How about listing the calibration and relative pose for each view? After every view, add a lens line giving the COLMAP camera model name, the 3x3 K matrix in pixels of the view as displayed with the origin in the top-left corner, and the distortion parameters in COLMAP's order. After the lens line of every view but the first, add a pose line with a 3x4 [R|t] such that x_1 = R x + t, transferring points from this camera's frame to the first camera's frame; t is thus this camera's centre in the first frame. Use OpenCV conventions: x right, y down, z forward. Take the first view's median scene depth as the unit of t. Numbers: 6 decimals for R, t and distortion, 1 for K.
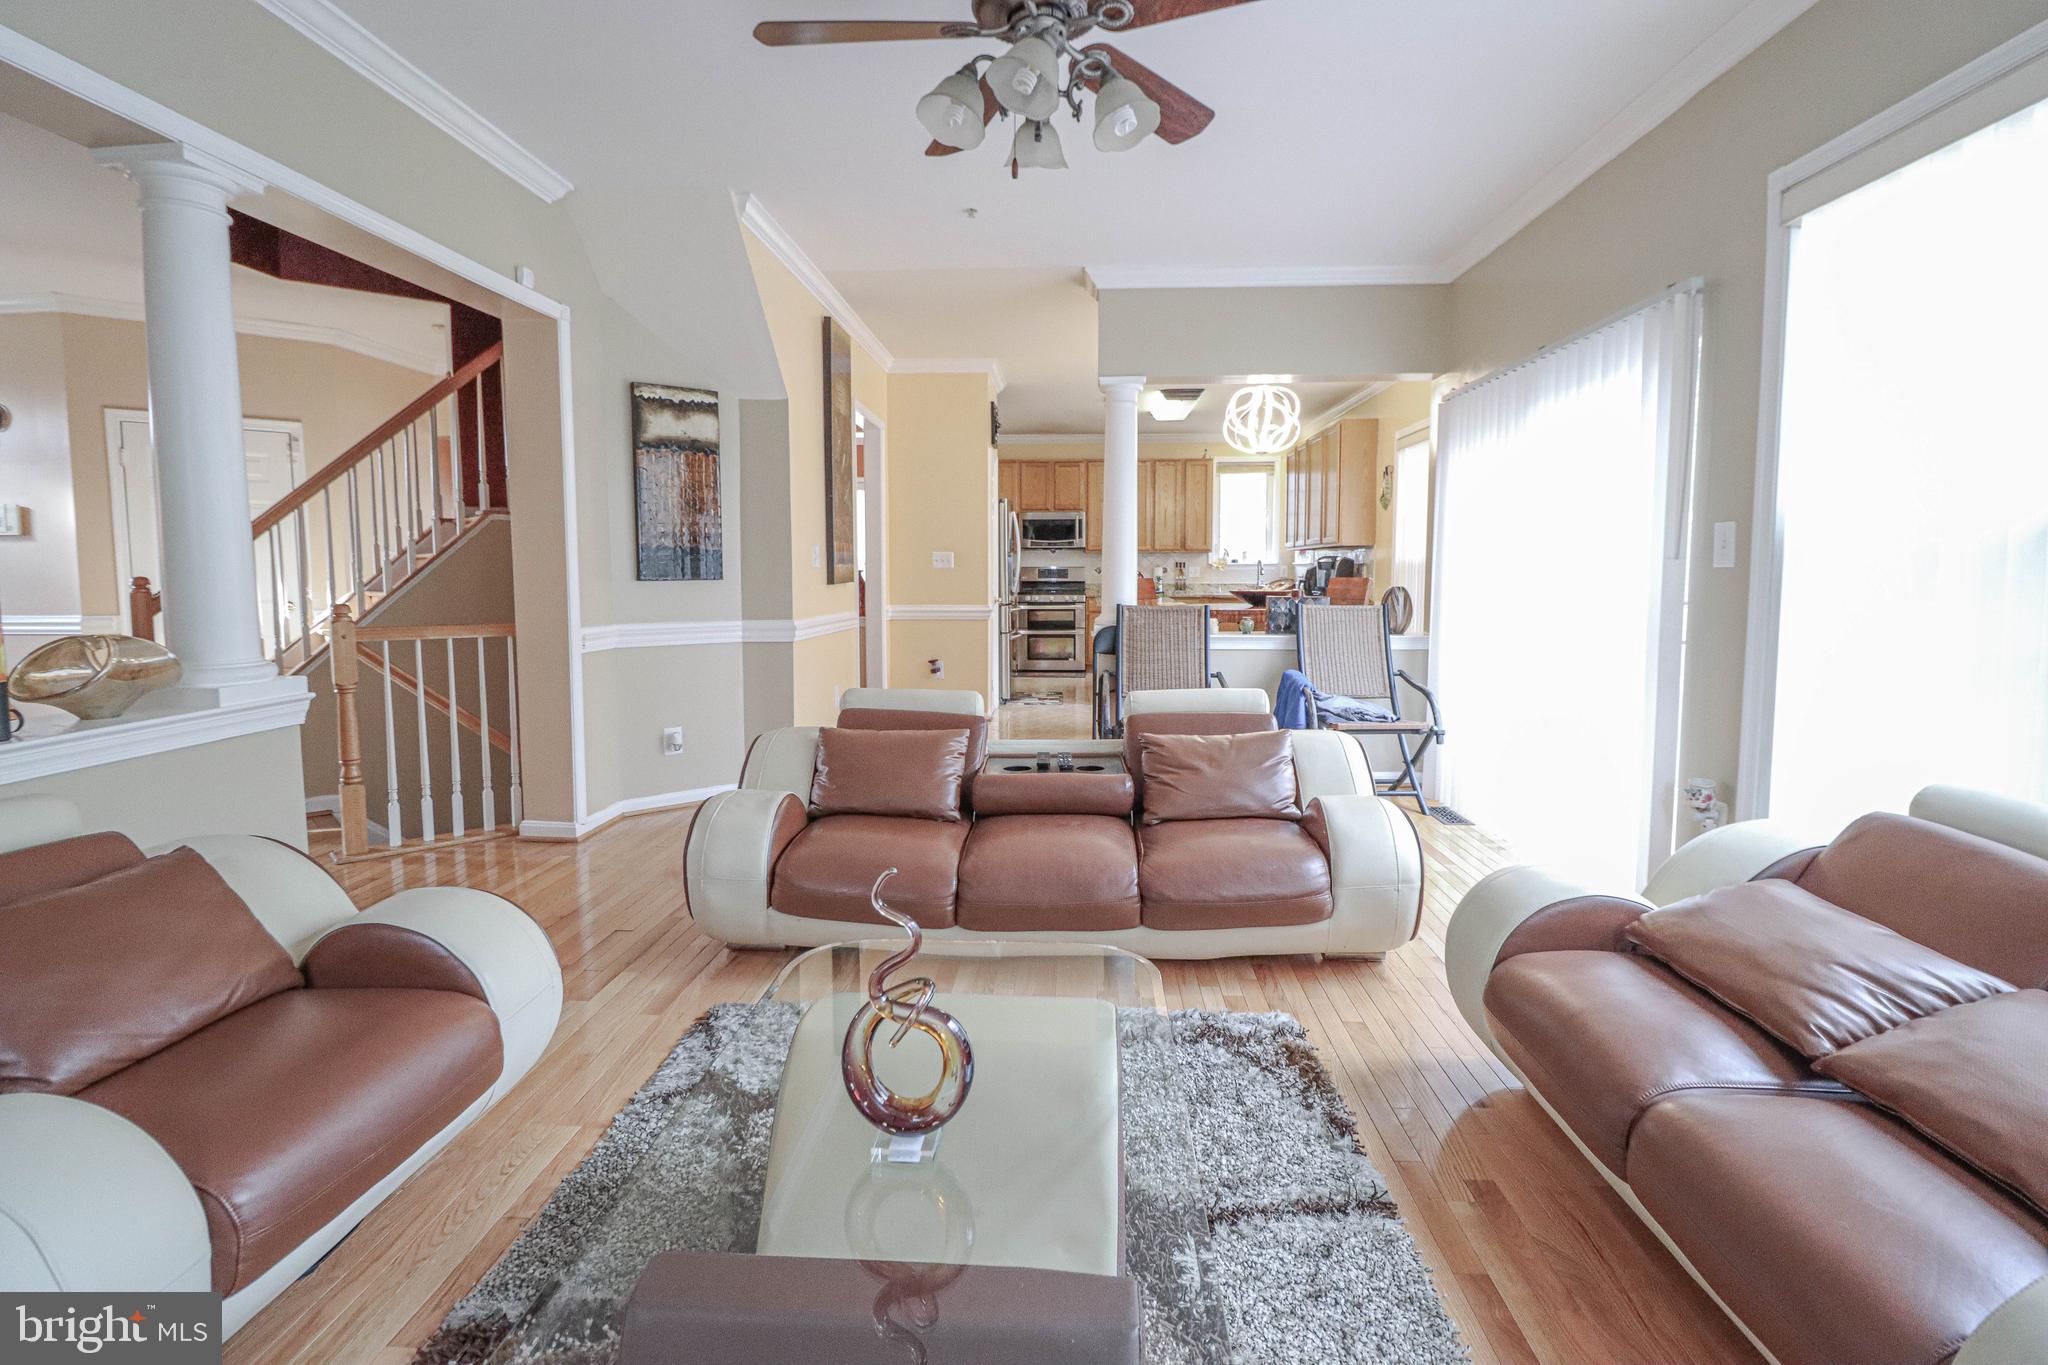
lens RADIAL K [[973.7, 0, 1038.0], [0, 973.7, 674.7], [0, 0, 1]] dist [-0.007093, -0.005233]
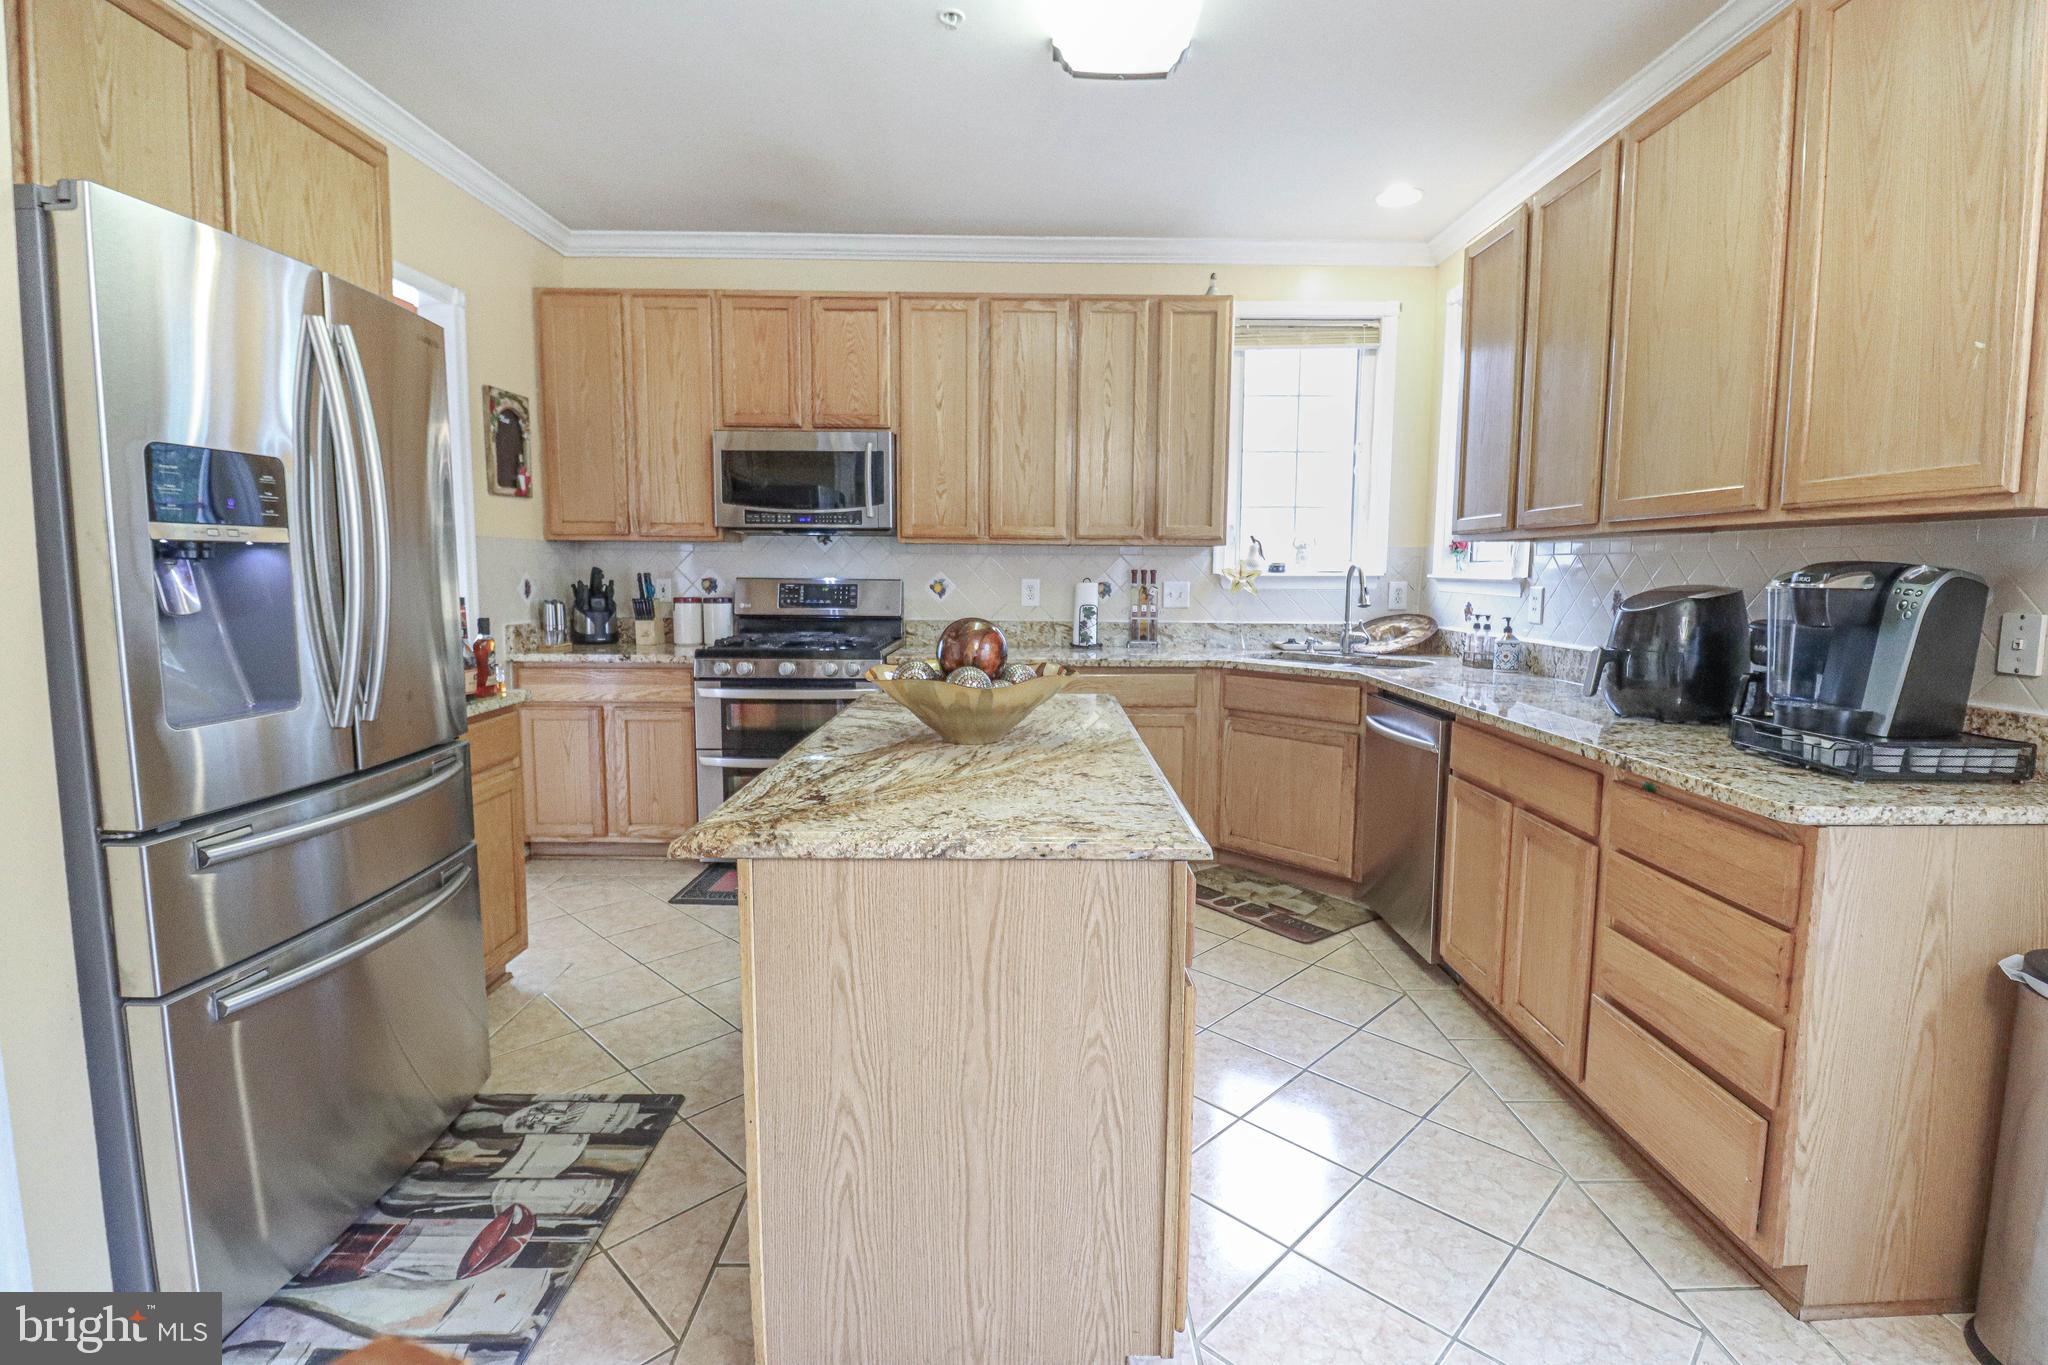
lens RADIAL K [[973.7, 0, 1040.9], [0, 973.7, 666.3], [0, 0, 1]] dist [-0.007093, -0.005233]
pose [[0.997991, 0.001154, 0.063348, 0.080868], [-0.002312, 0.999832, 0.018210, -0.084301], [-0.063316, -0.018320, 0.997825, 0.615041]]
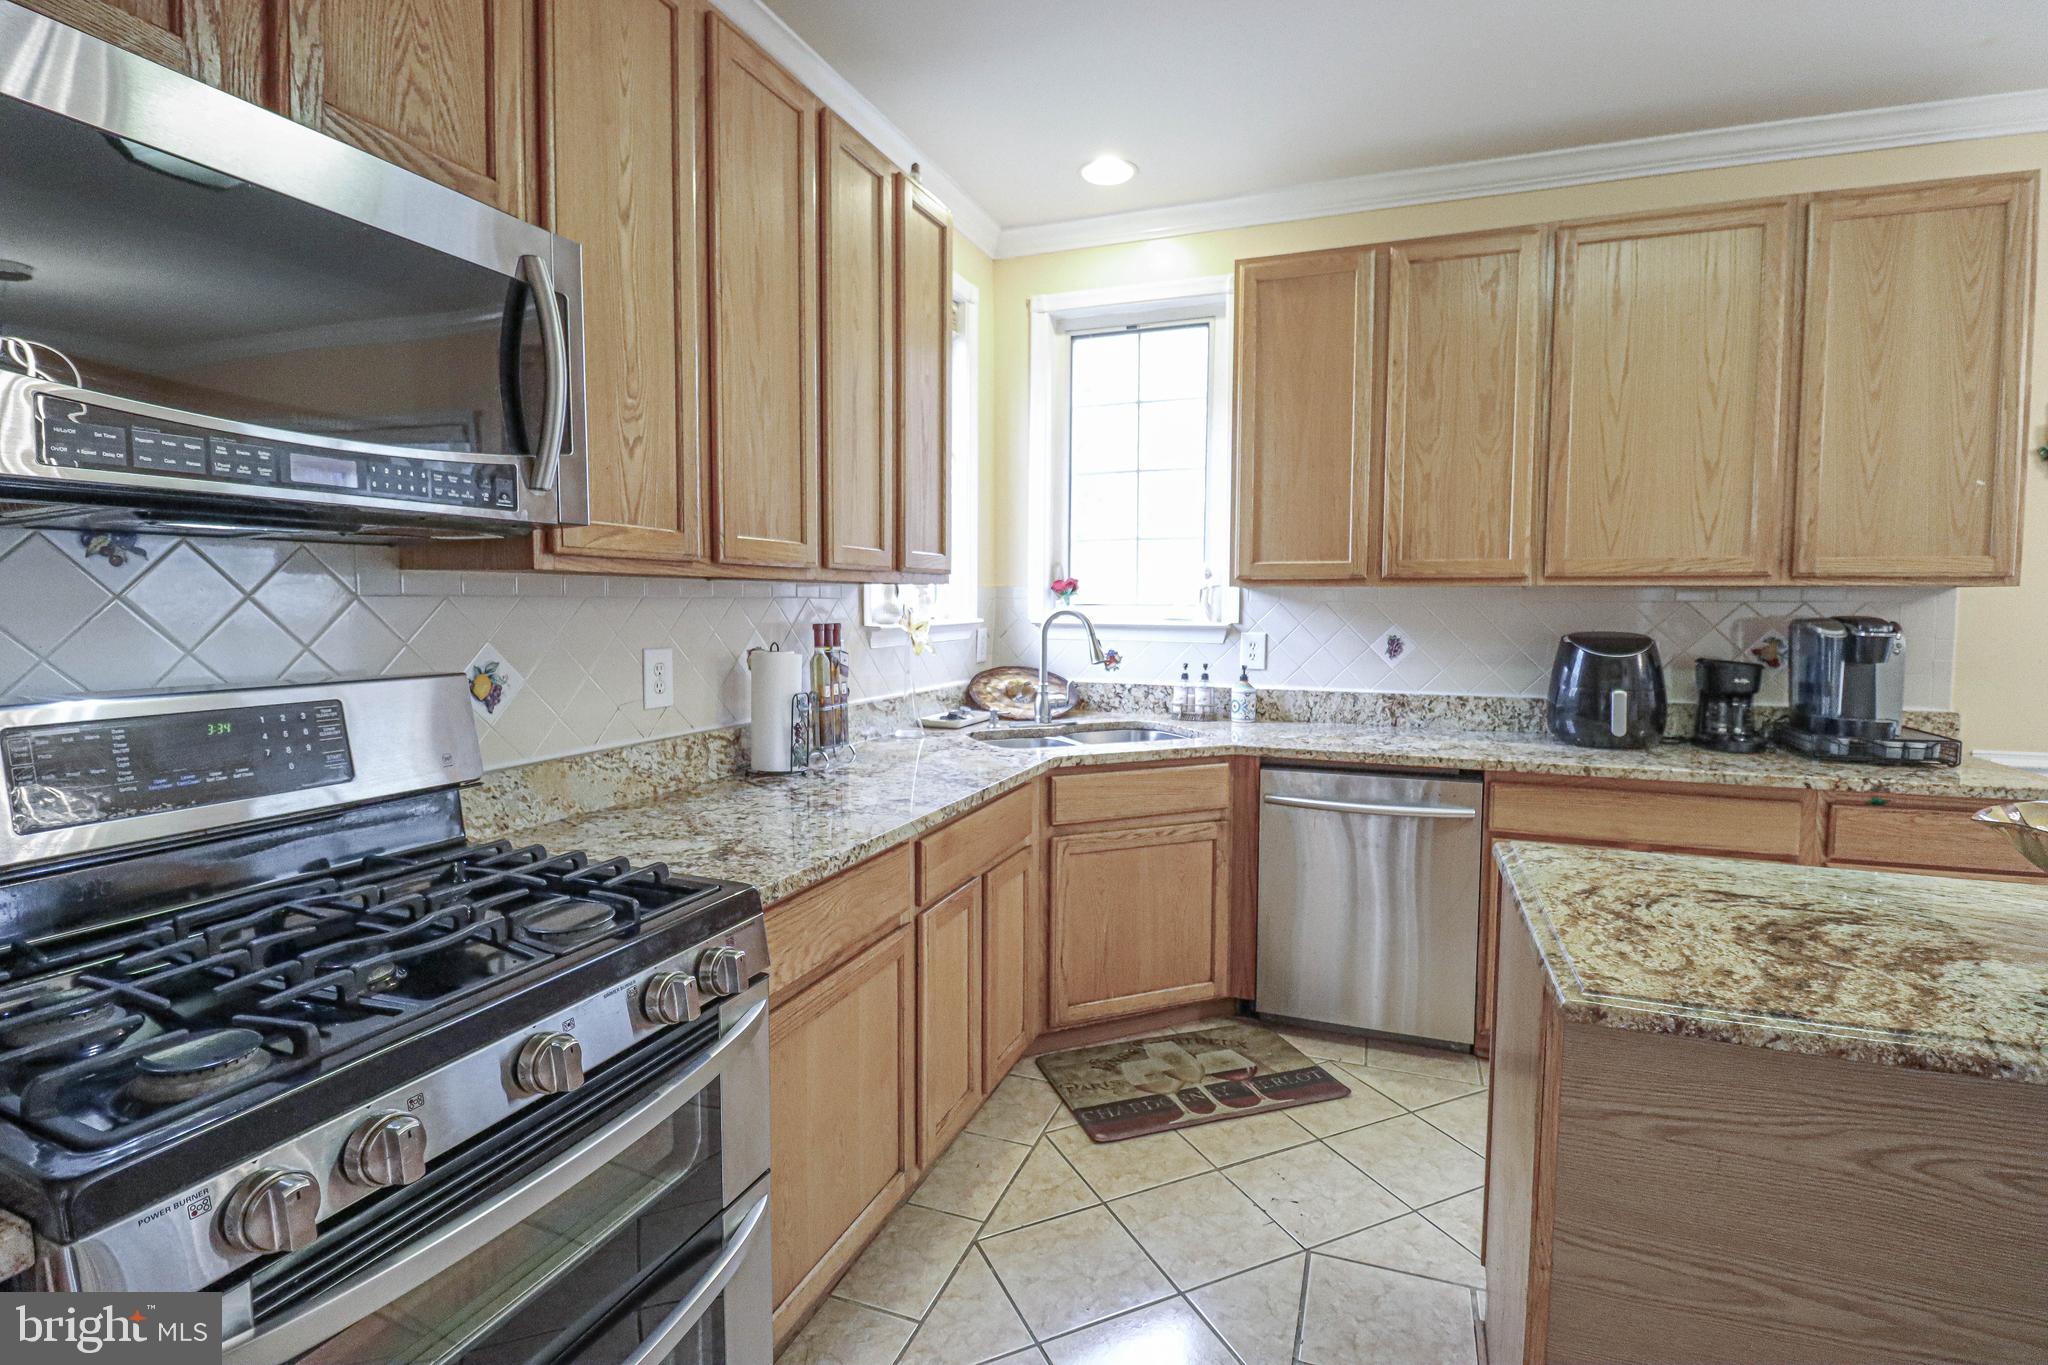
lens RADIAL K [[973.7, 0, 1052.5], [0, 973.7, 656.1], [0, 0, 1]] dist [-0.007093, -0.005233]
pose [[0.294573, -0.055295, 0.954028, -0.055074], [0.074164, 0.996636, 0.034865, -0.113000], [-0.952747, 0.060485, 0.297683, 0.892095]]
